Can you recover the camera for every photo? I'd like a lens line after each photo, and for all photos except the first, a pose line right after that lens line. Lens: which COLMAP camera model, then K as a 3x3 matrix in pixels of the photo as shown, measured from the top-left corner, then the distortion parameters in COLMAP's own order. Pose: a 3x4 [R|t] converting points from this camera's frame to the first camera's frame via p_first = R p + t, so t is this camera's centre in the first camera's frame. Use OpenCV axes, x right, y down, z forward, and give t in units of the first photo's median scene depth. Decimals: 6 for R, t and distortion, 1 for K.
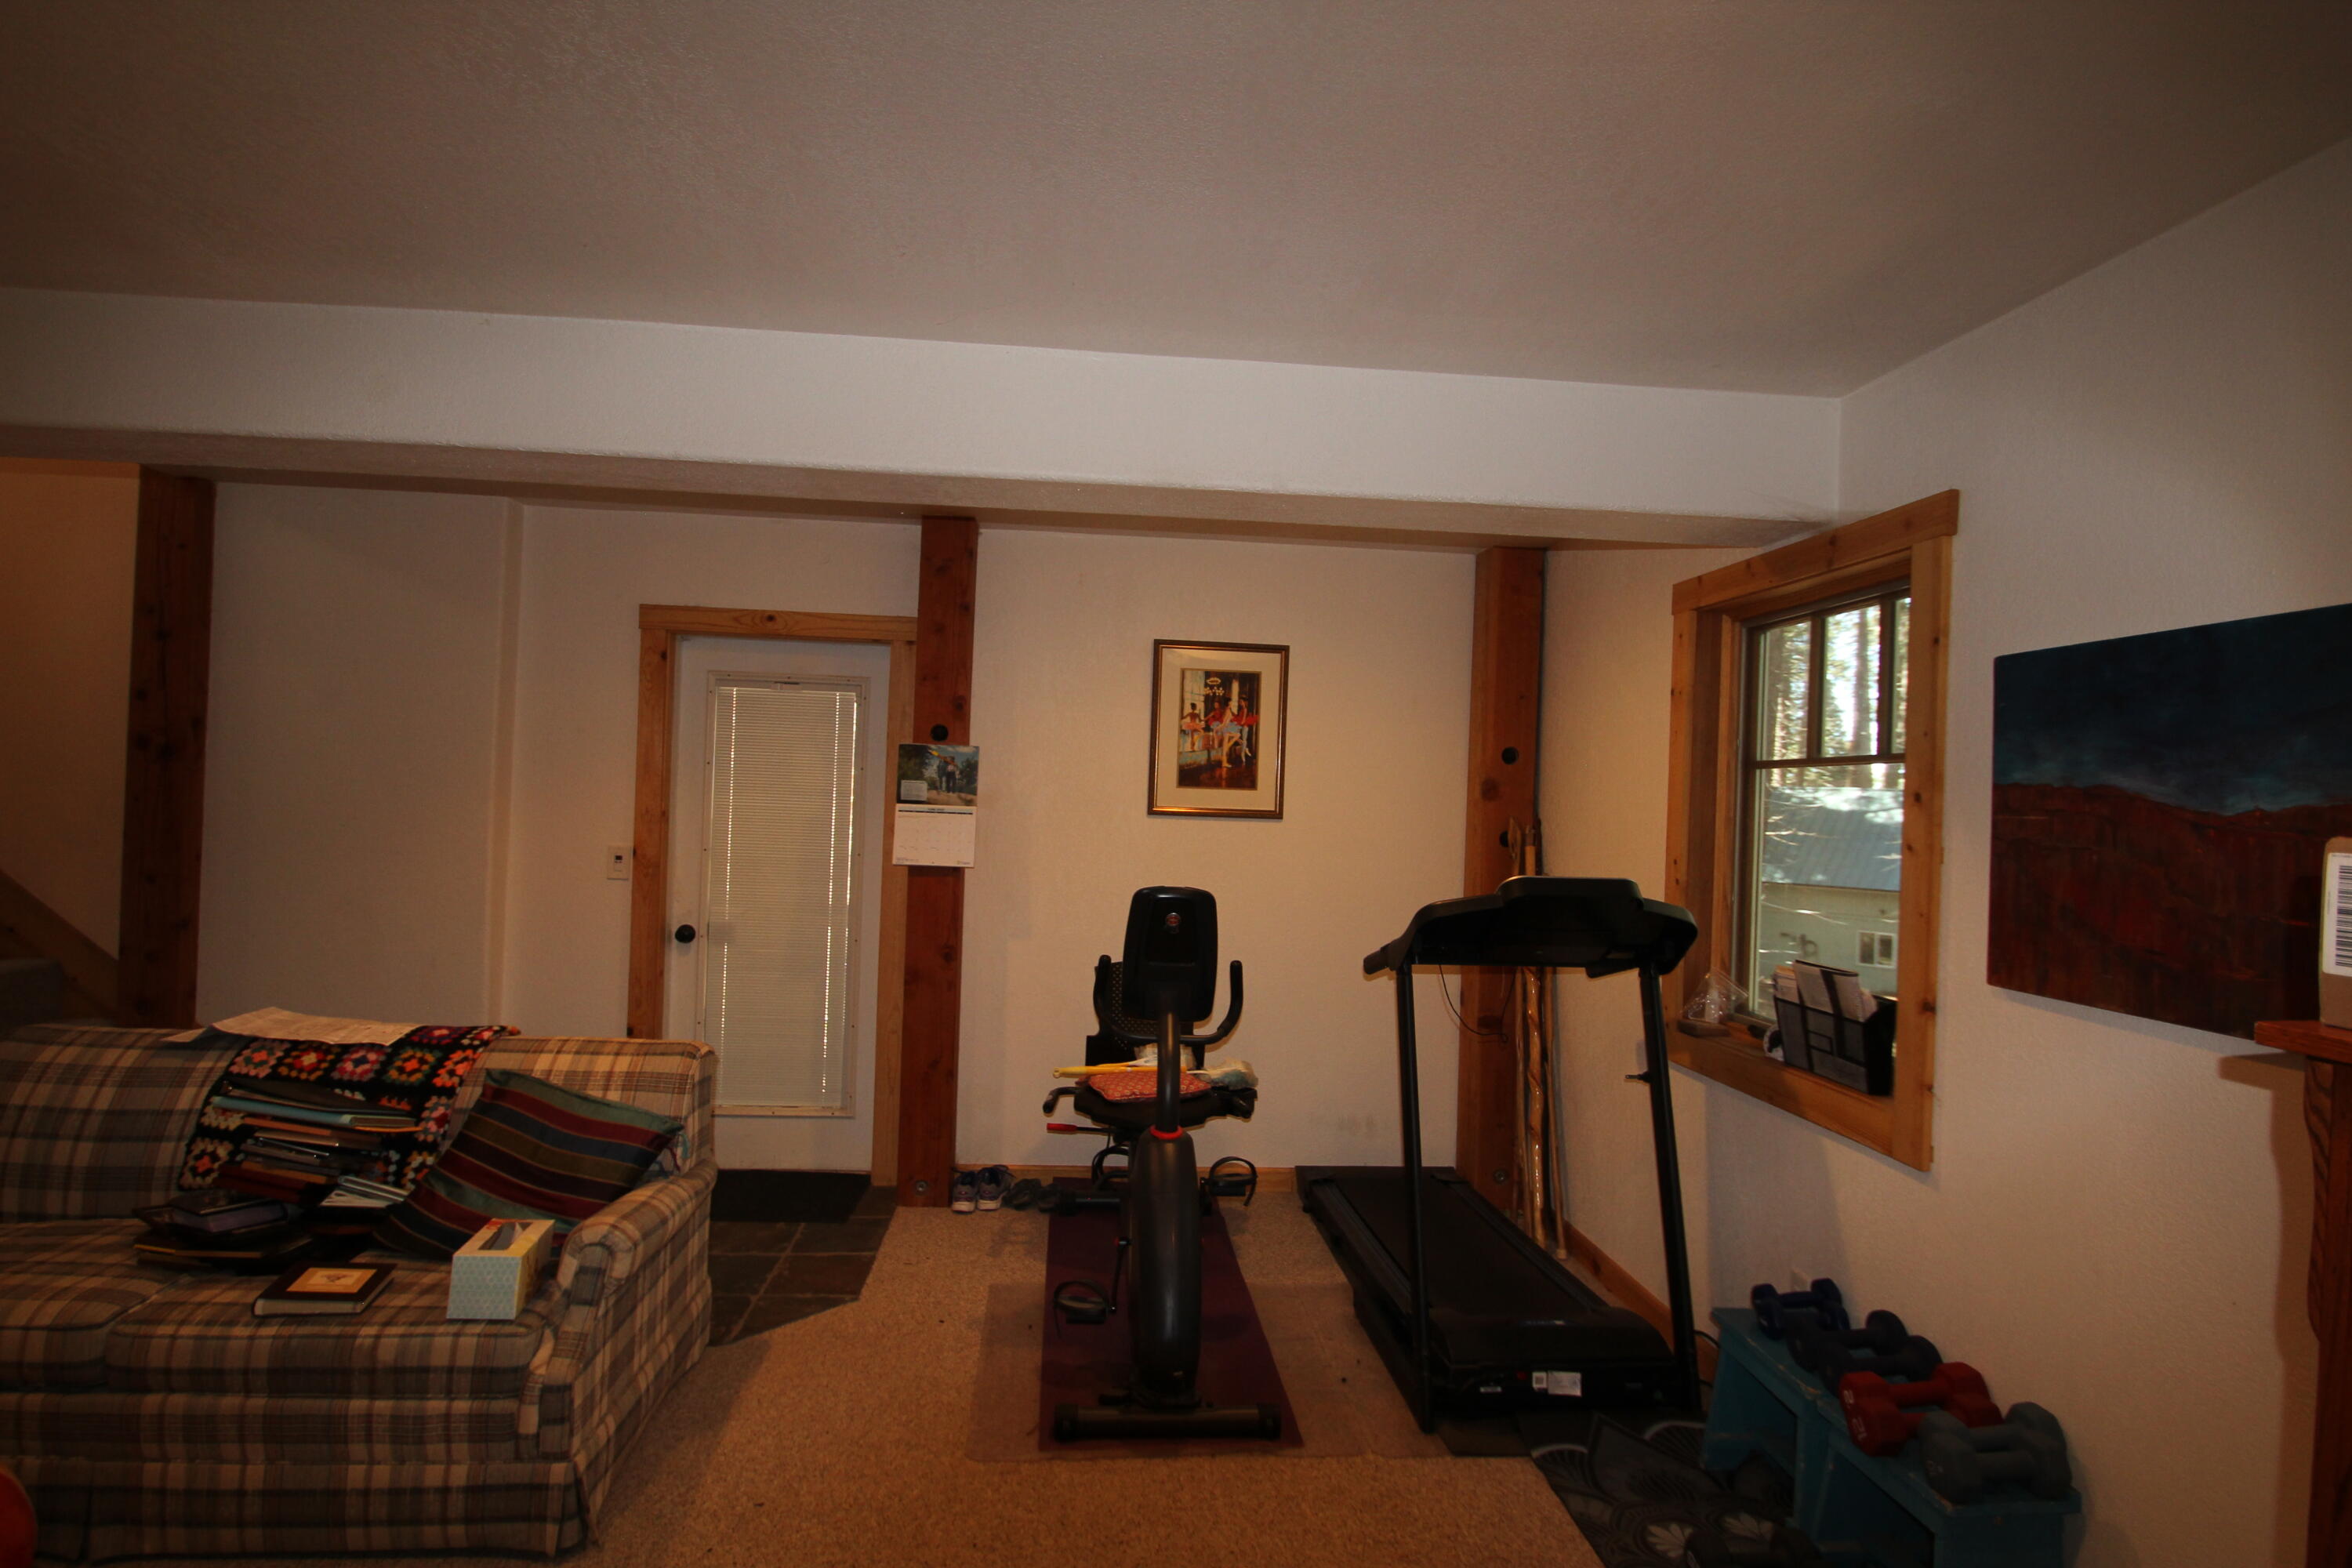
lens RADIAL K [[1192.2, 0, 1172.3], [0, 1192.2, 788.9], [0, 0, 1]] dist [0.002745, 0.000046]
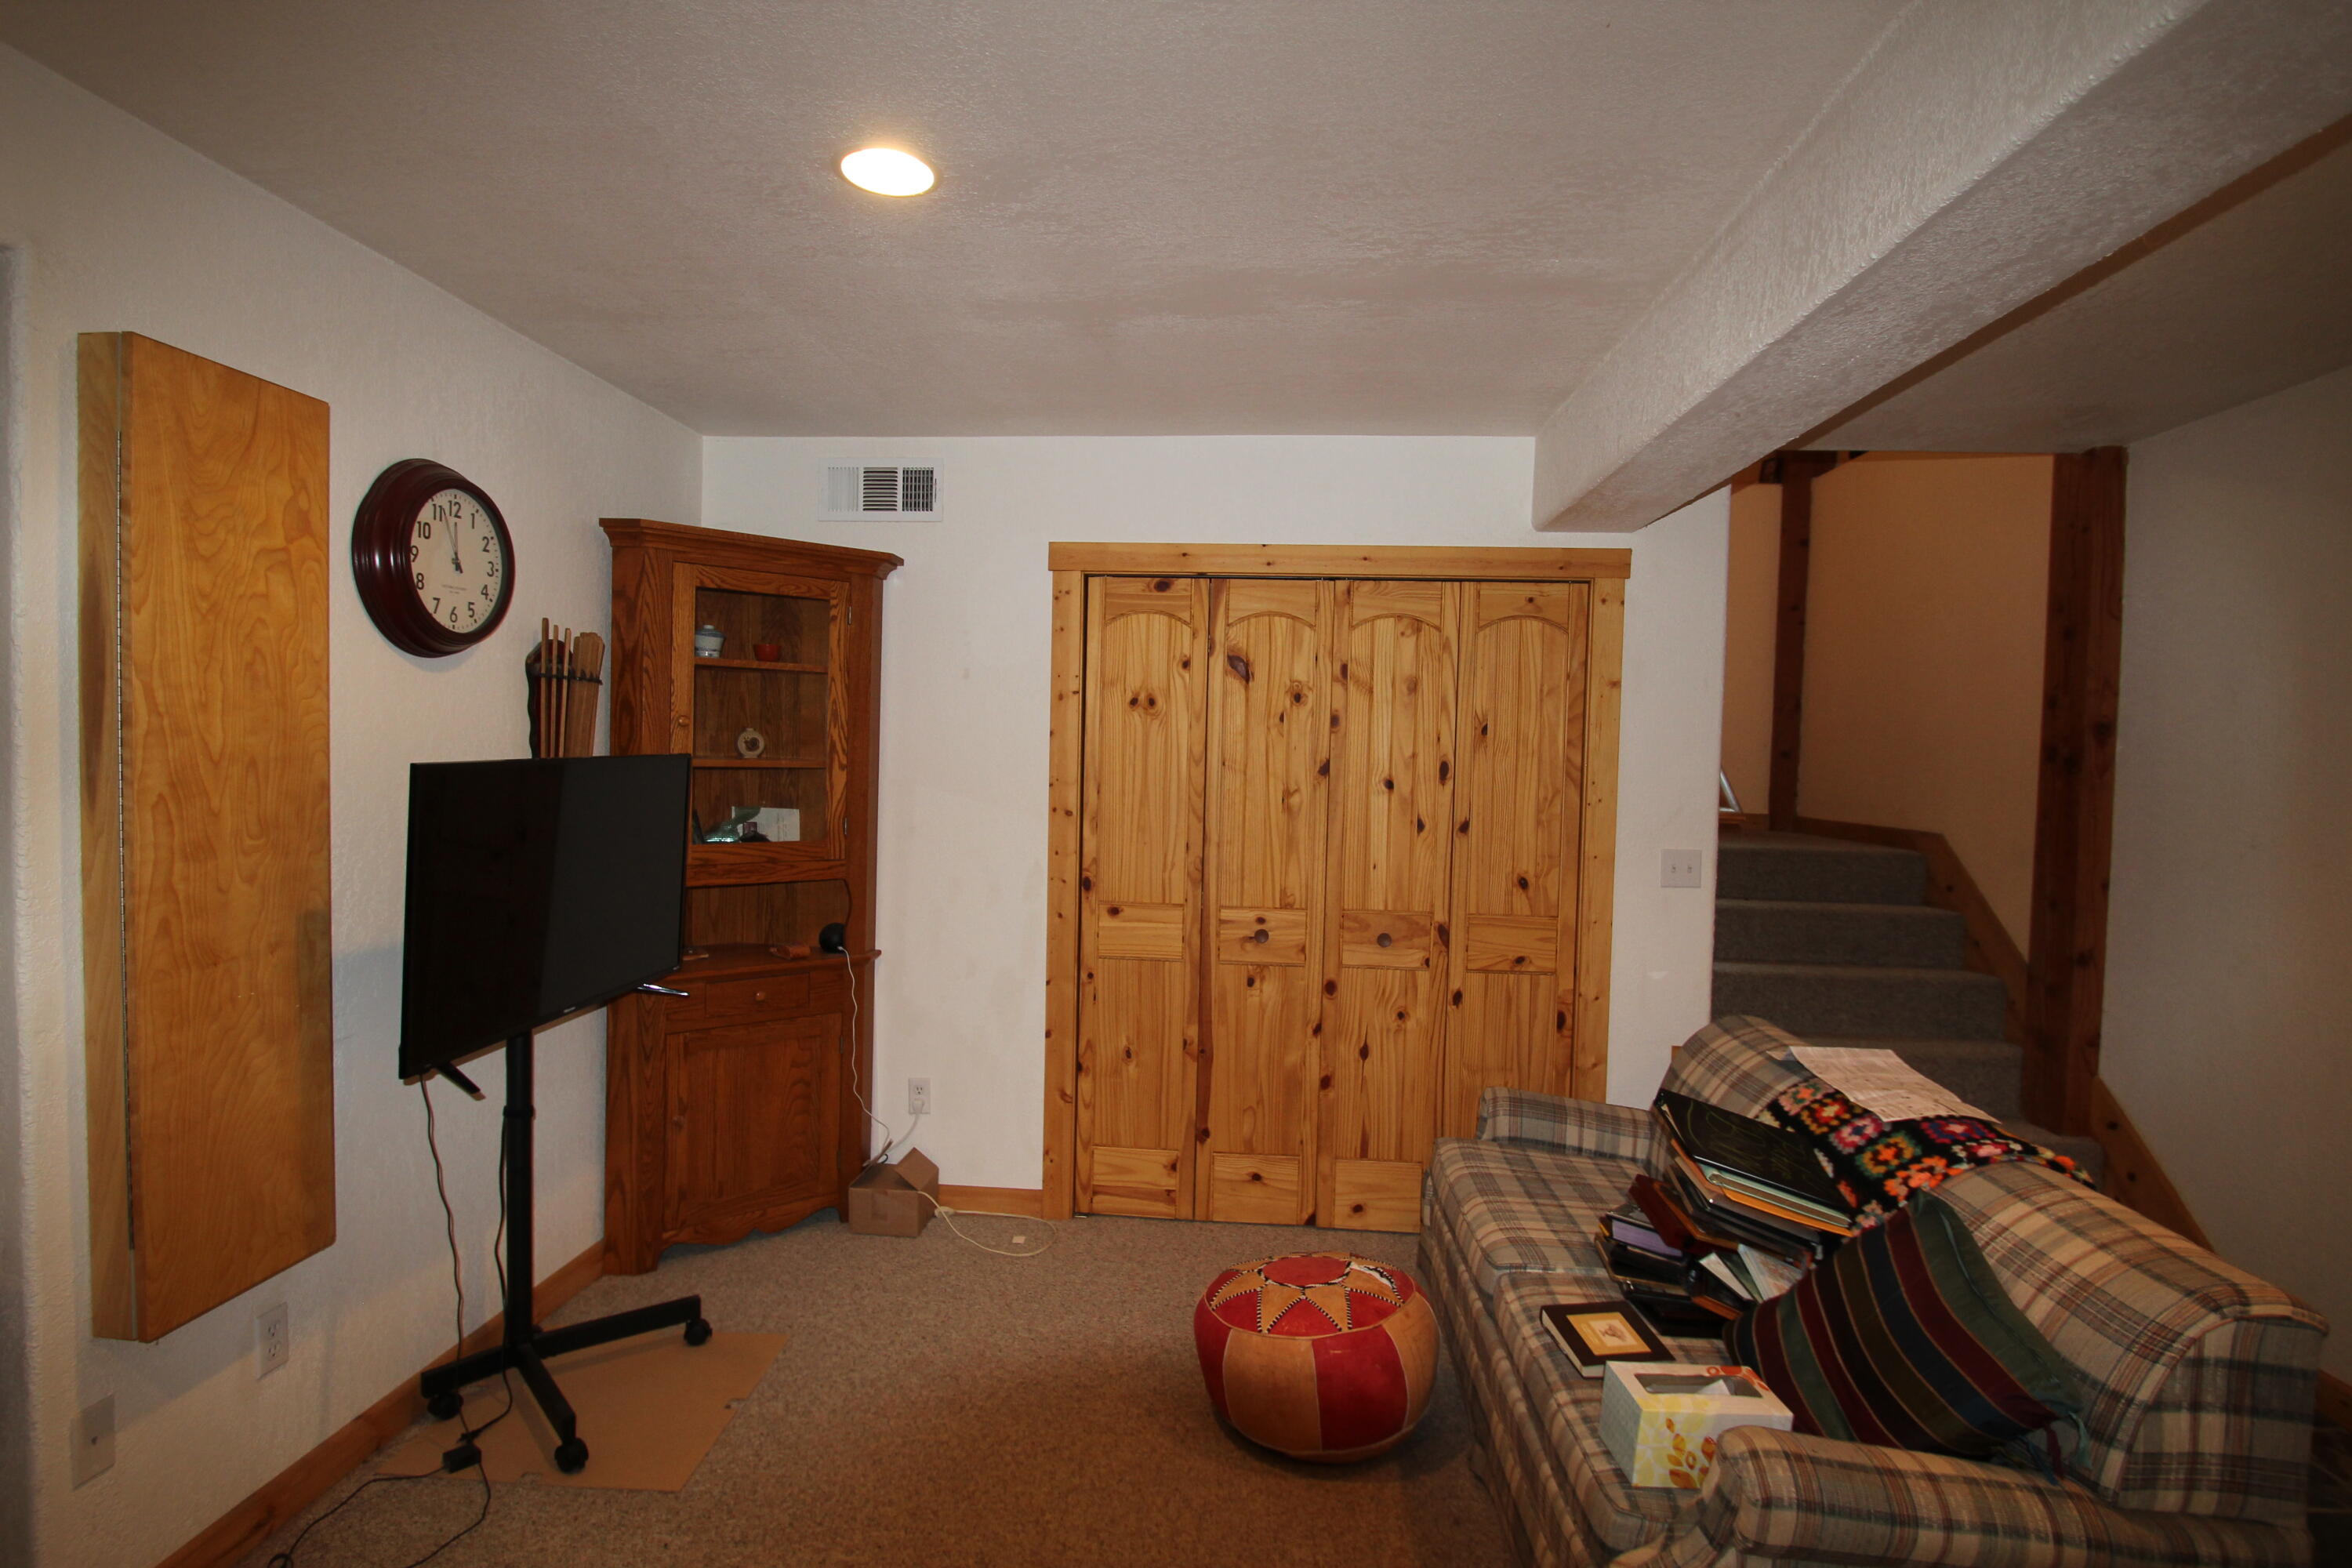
lens RADIAL K [[1192.2, 0, 1167.9], [0, 1192.2, 779.2], [0, 0, 1]] dist [0.002745, 0.000046]
pose [[-0.170758, -0.020745, -0.985095, 0.204389], [-0.023545, 0.999579, -0.016969, 0.015293], [0.985032, 0.020296, -0.171174, 0.682901]]
